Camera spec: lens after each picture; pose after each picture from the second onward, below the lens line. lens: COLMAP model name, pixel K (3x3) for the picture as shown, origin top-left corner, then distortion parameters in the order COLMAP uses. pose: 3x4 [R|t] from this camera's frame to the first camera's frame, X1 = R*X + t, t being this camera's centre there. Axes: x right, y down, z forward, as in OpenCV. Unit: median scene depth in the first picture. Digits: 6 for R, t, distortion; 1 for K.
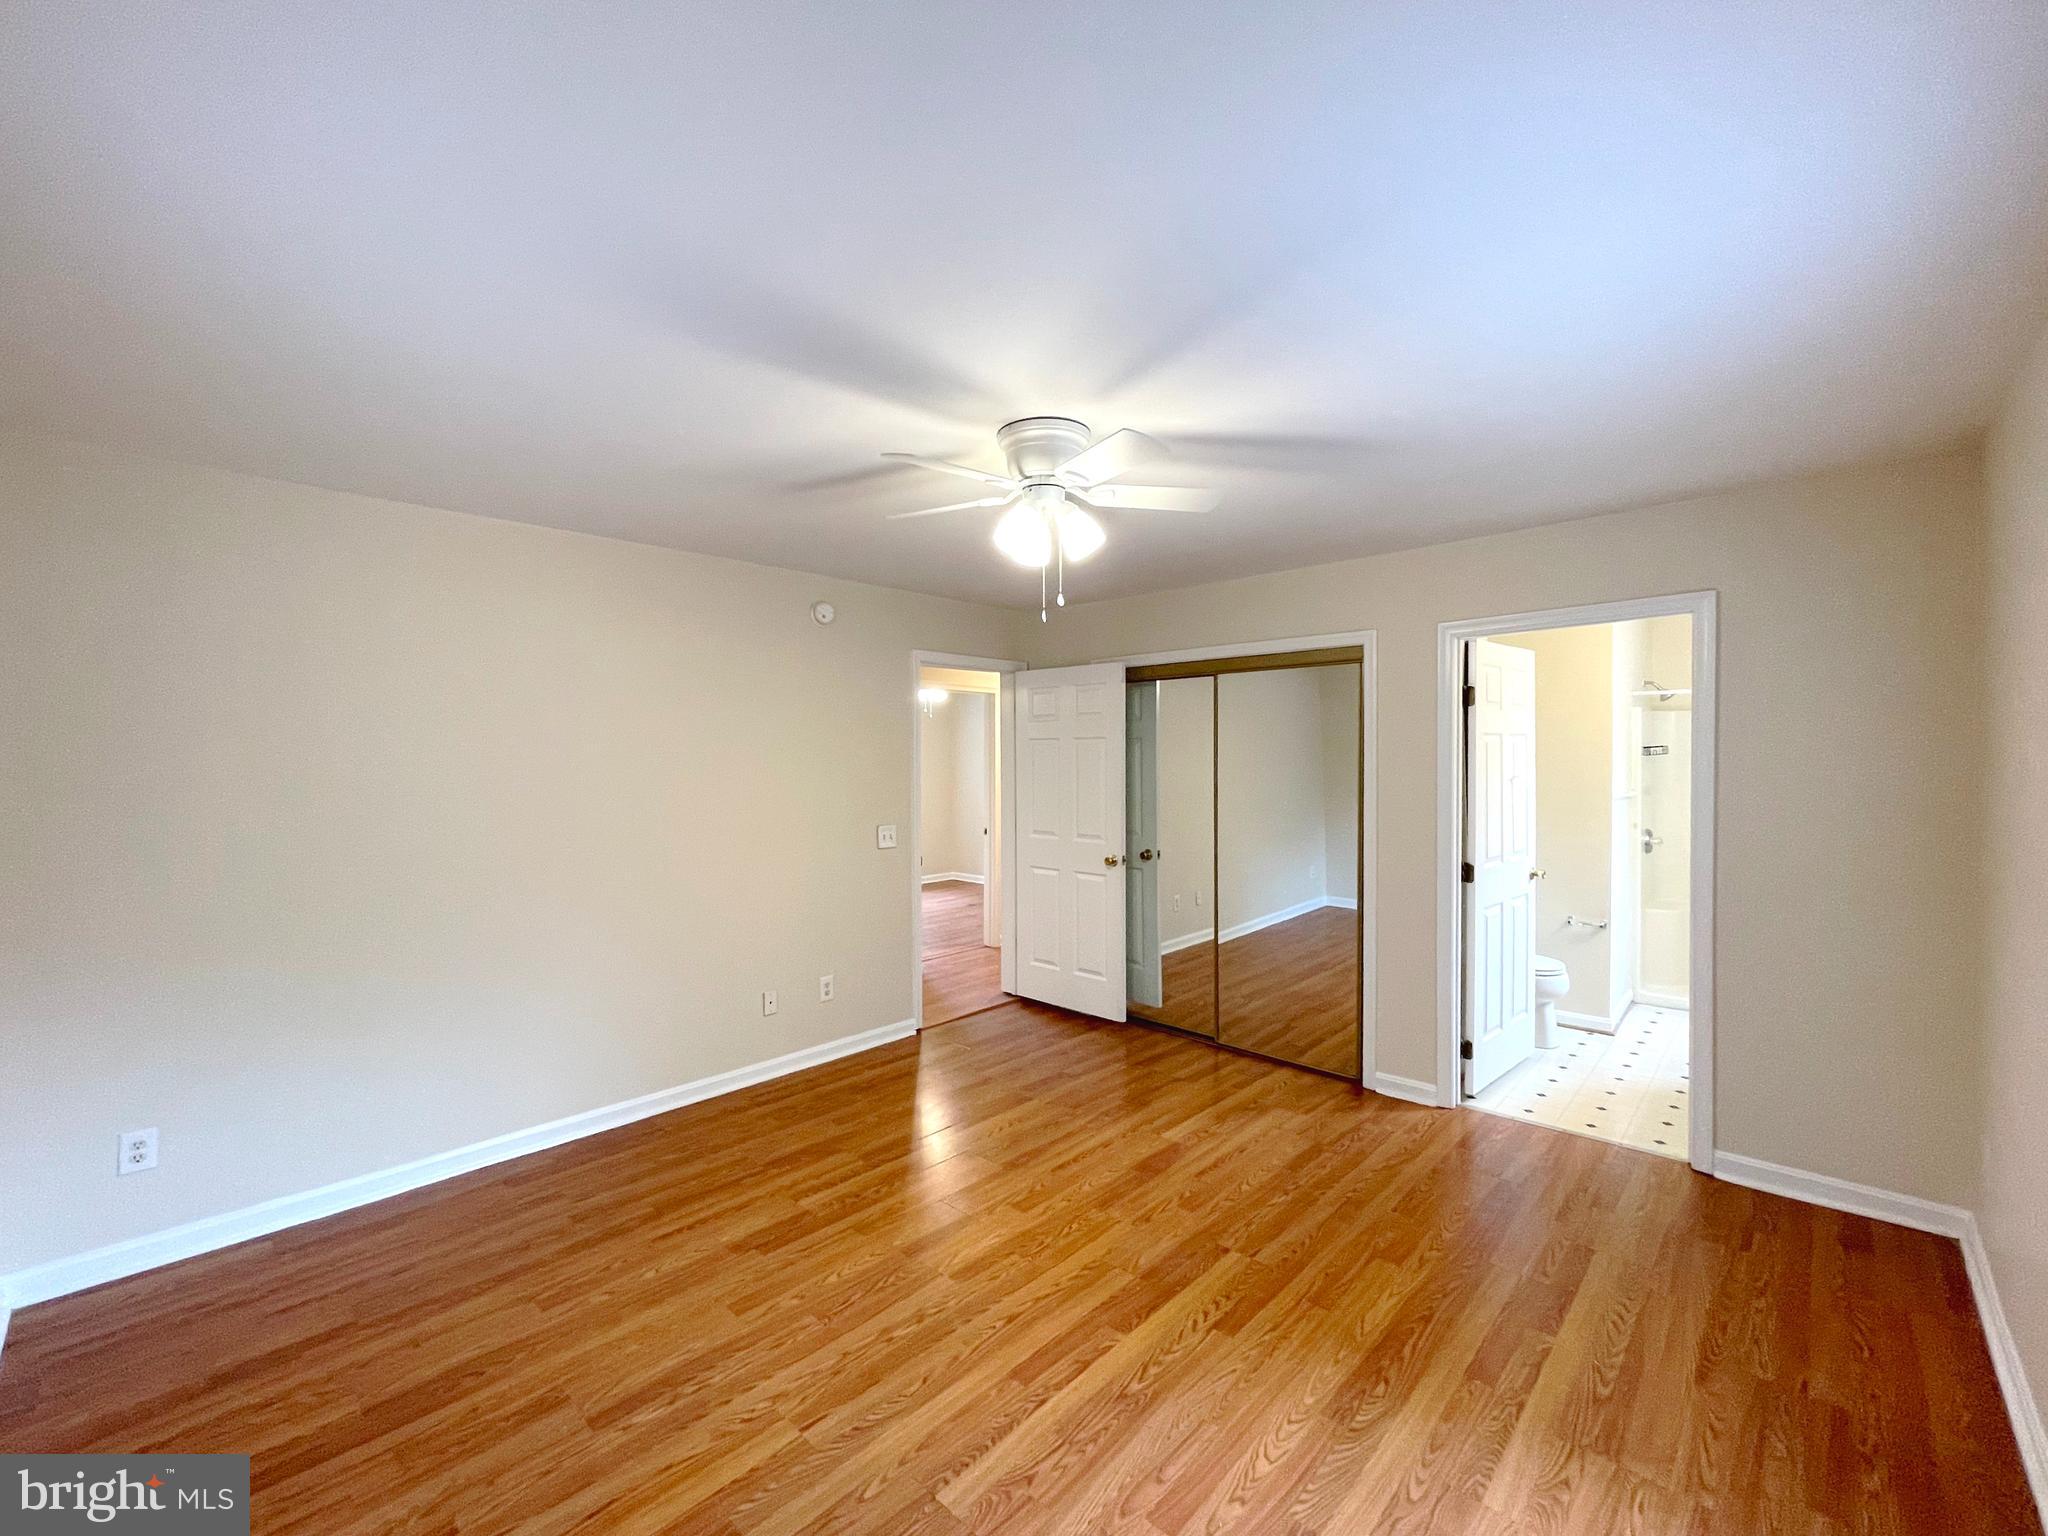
lens RADIAL K [[829.4, 0, 1018.5], [0, 829.4, 770.9], [0, 0, 1]] dist [-0.000295, 0.000444]
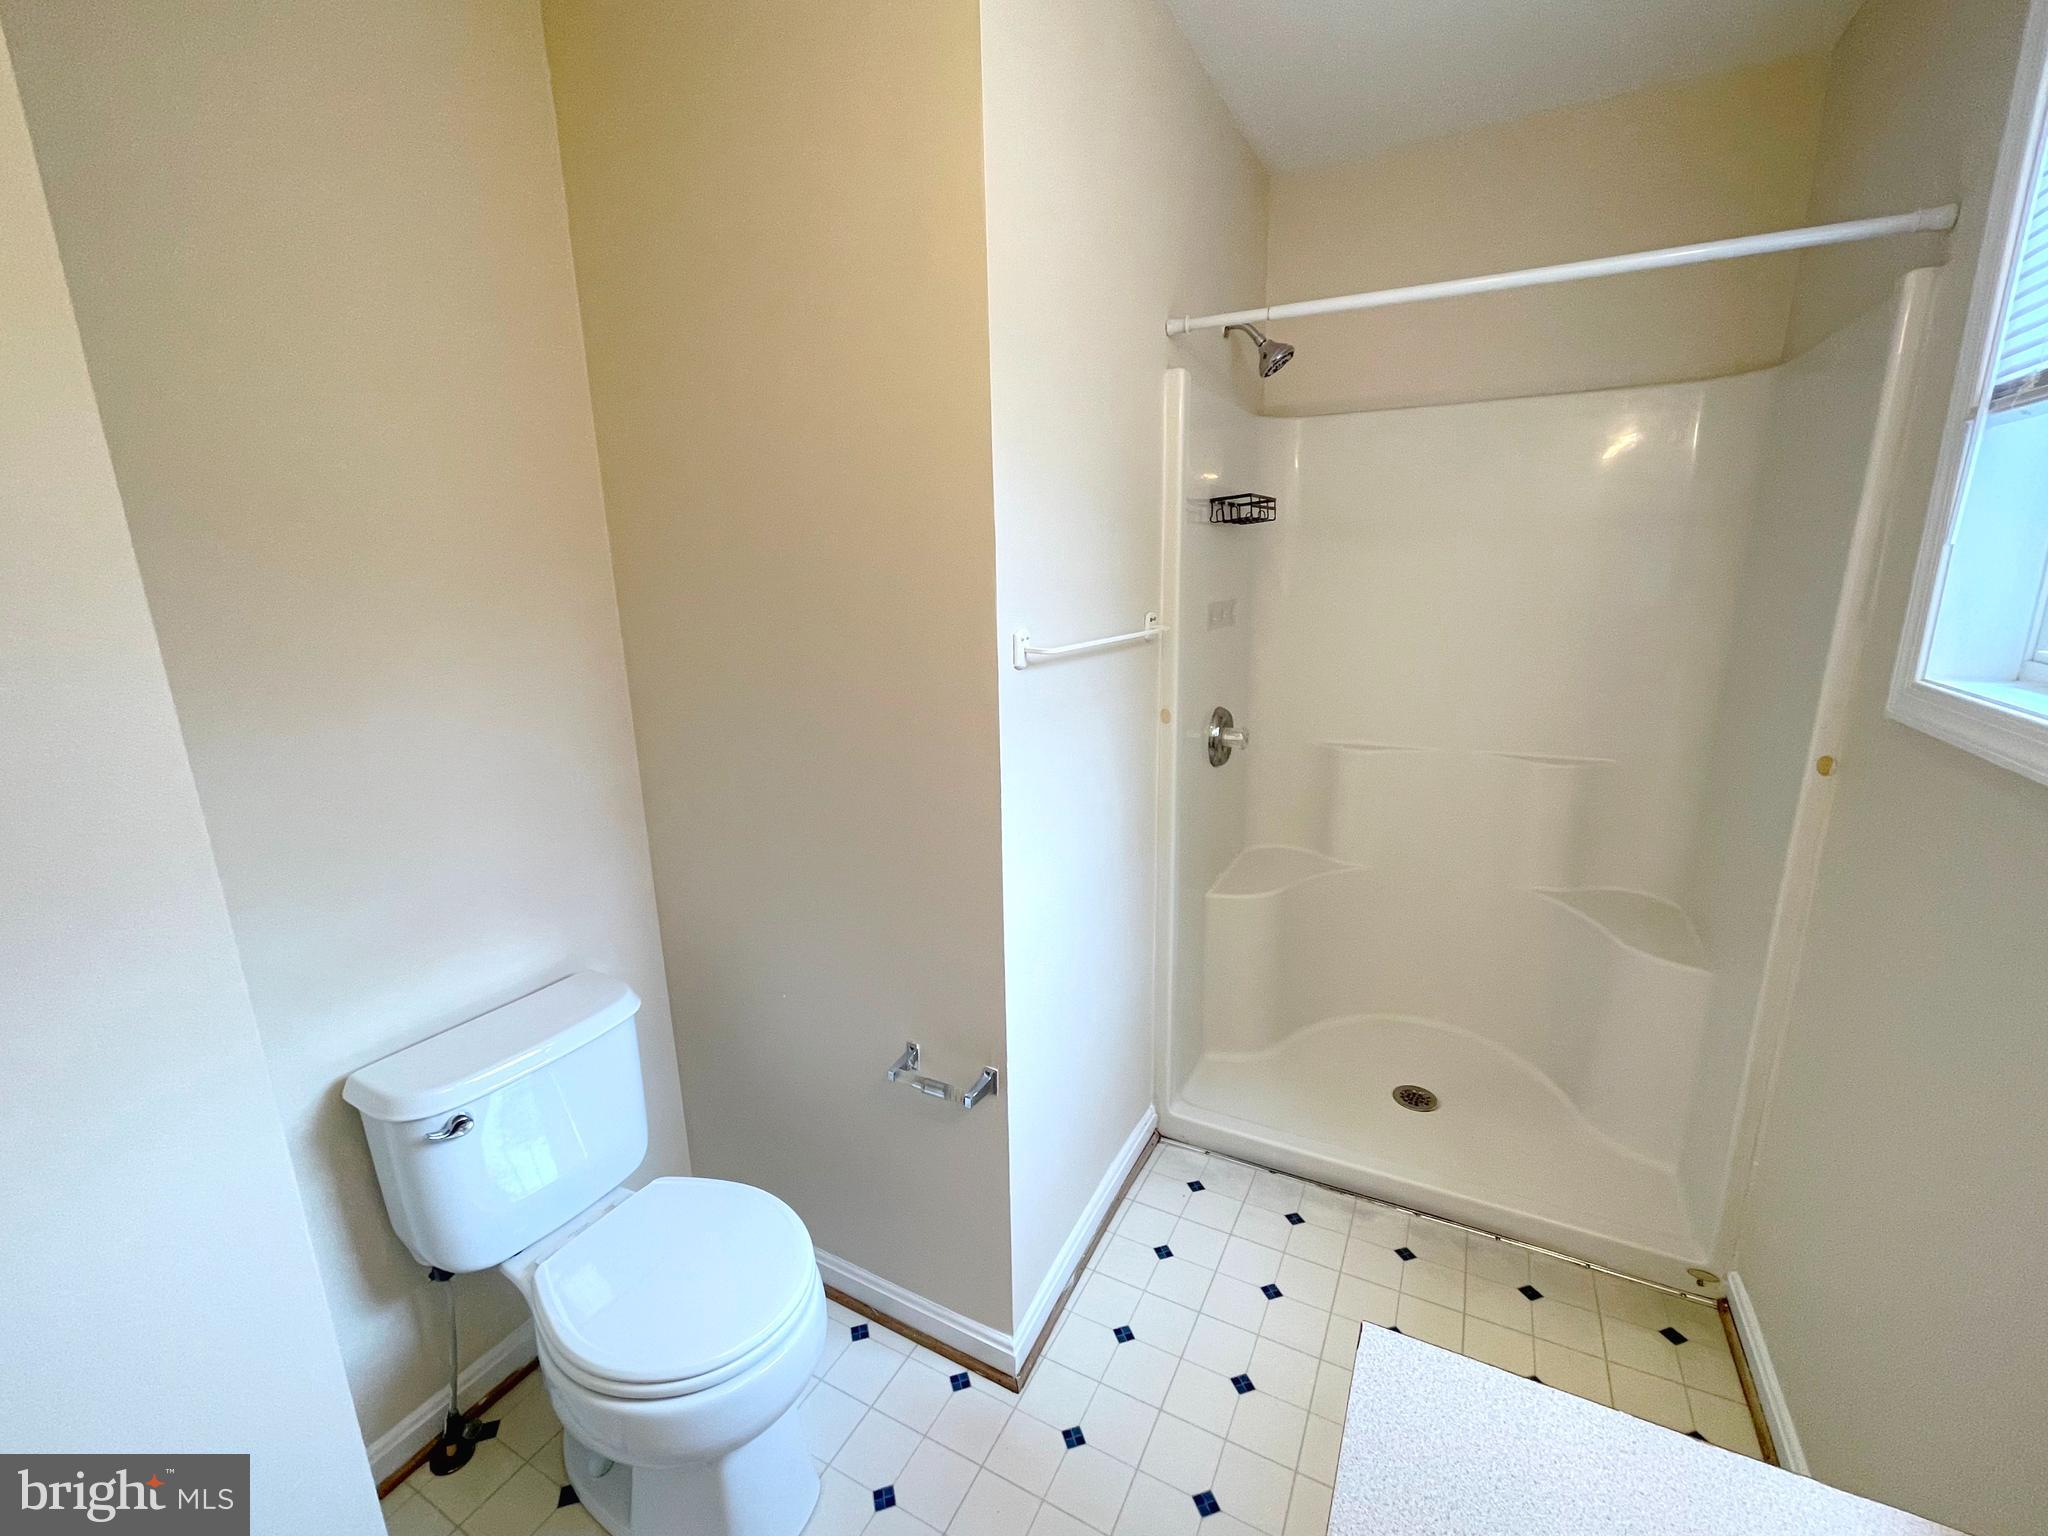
lens RADIAL K [[840.7, 0, 1024.0], [0, 840.7, 768.0], [0, 0, 1]] dist [-0.001126, 0.000181]
pose [[0.965924, -0.082010, 0.245490, 0.570394], [0.029322, 0.977041, 0.211025, 0.008157], [-0.257160, -0.196636, 0.946152, 0.635193]]
